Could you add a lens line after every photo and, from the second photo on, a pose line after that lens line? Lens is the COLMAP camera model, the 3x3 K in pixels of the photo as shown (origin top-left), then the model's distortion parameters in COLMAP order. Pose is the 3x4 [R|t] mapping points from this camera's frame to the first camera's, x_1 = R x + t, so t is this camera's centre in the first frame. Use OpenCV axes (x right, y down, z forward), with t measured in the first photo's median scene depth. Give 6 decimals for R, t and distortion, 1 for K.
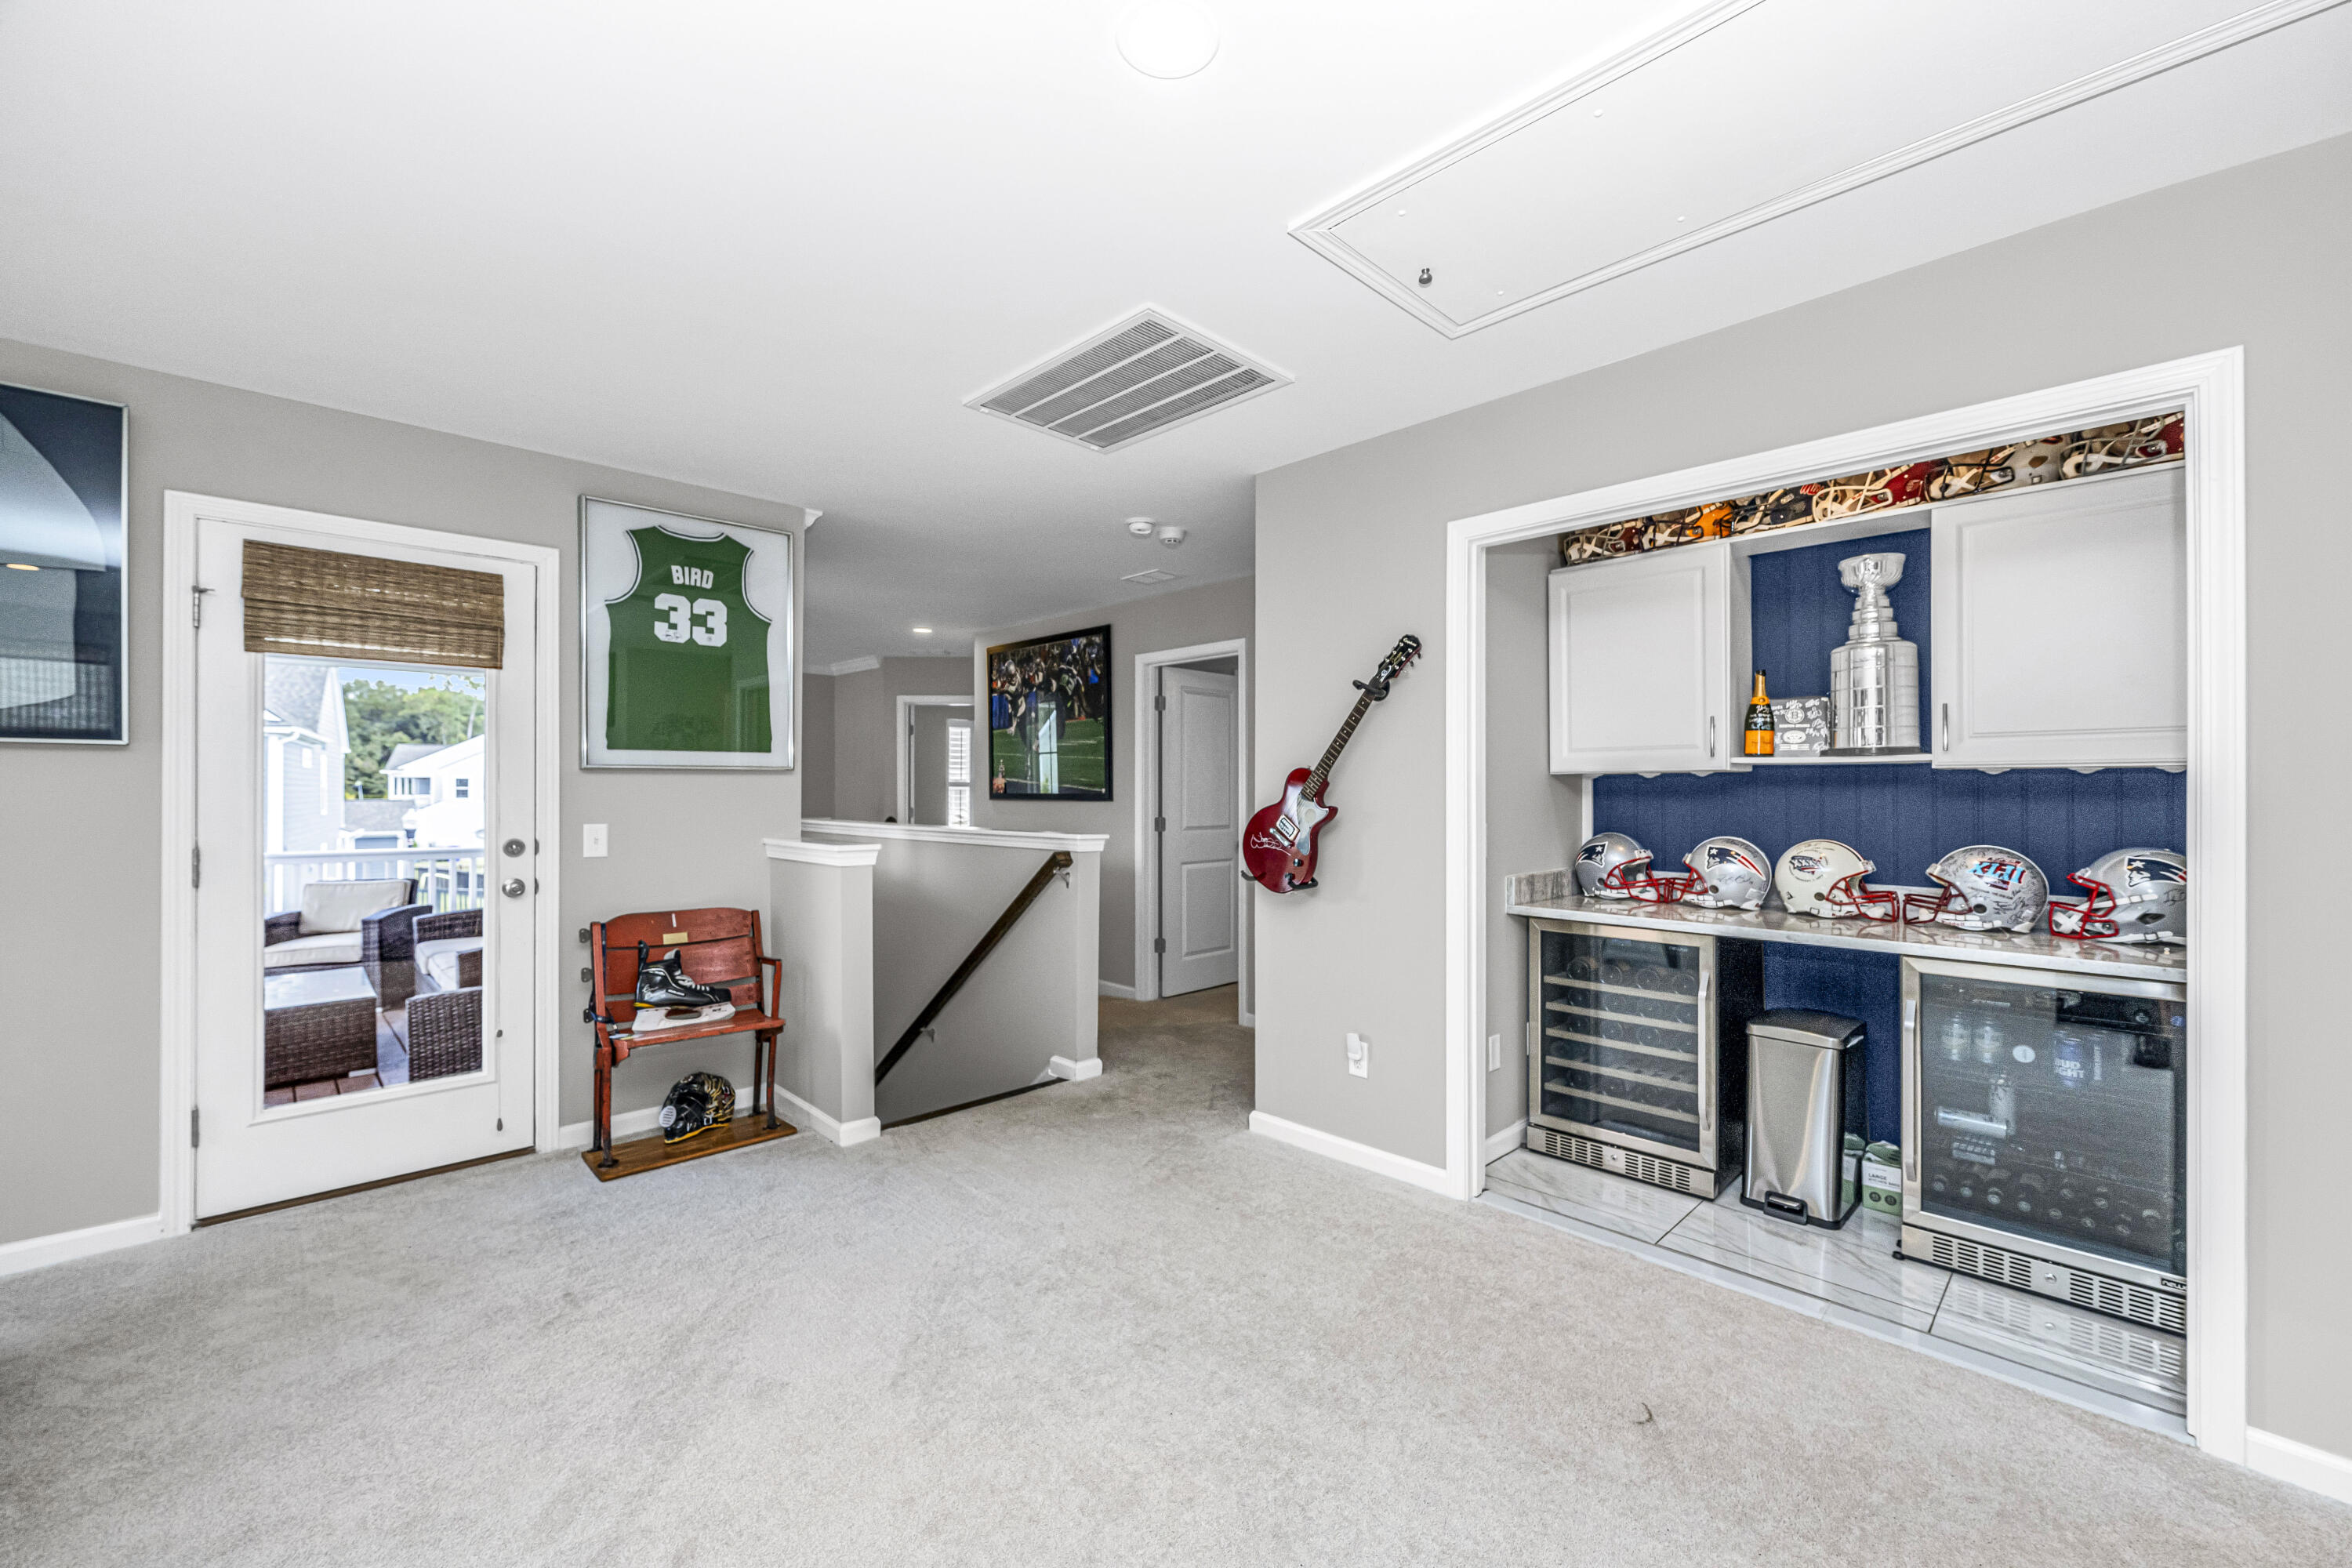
lens RADIAL K [[964.1, 0, 1164.6], [0, 964.1, 783.5], [0, 0, 1]] dist [0.001008, 0.000149]
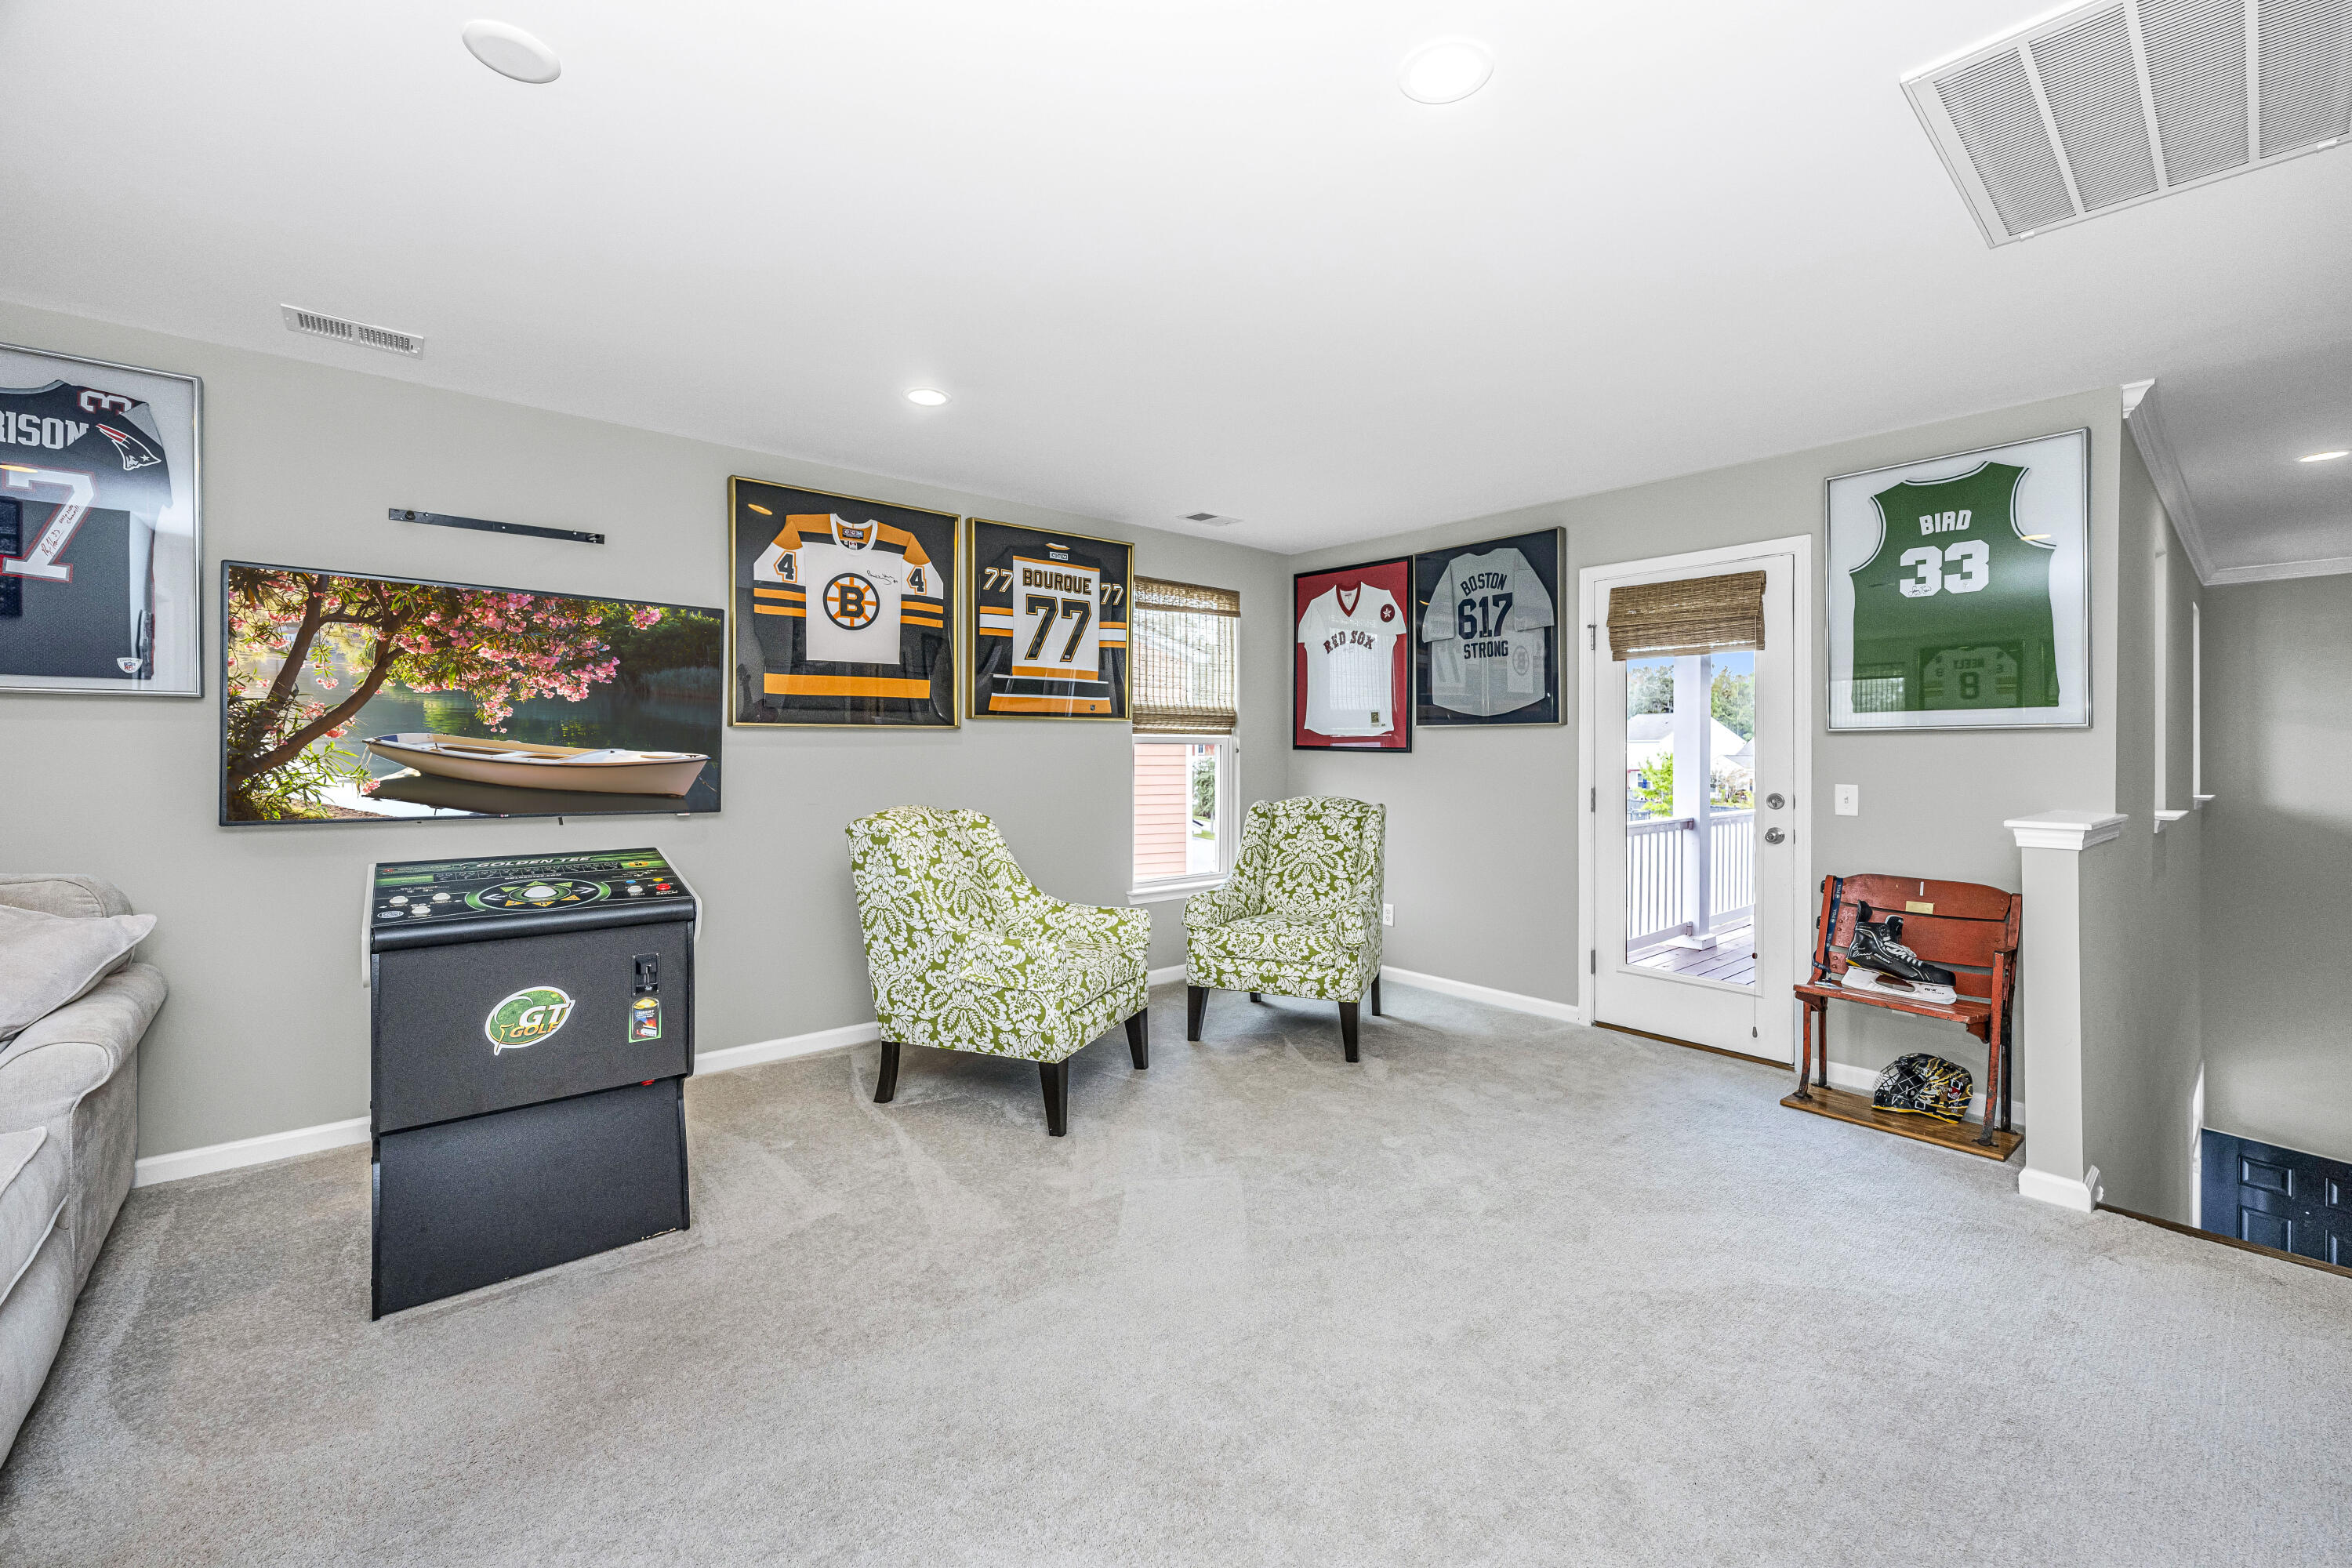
lens RADIAL K [[956.1, 0, 1178.8], [0, 956.1, 738.0], [0, 0, 1]] dist [-0.000375, -0.000162]
pose [[-0.084436, -0.015006, -0.996316, 0.504974], [0.002590, 0.999880, -0.015279, 0.005660], [0.996426, -0.003870, -0.084387, 0.355818]]
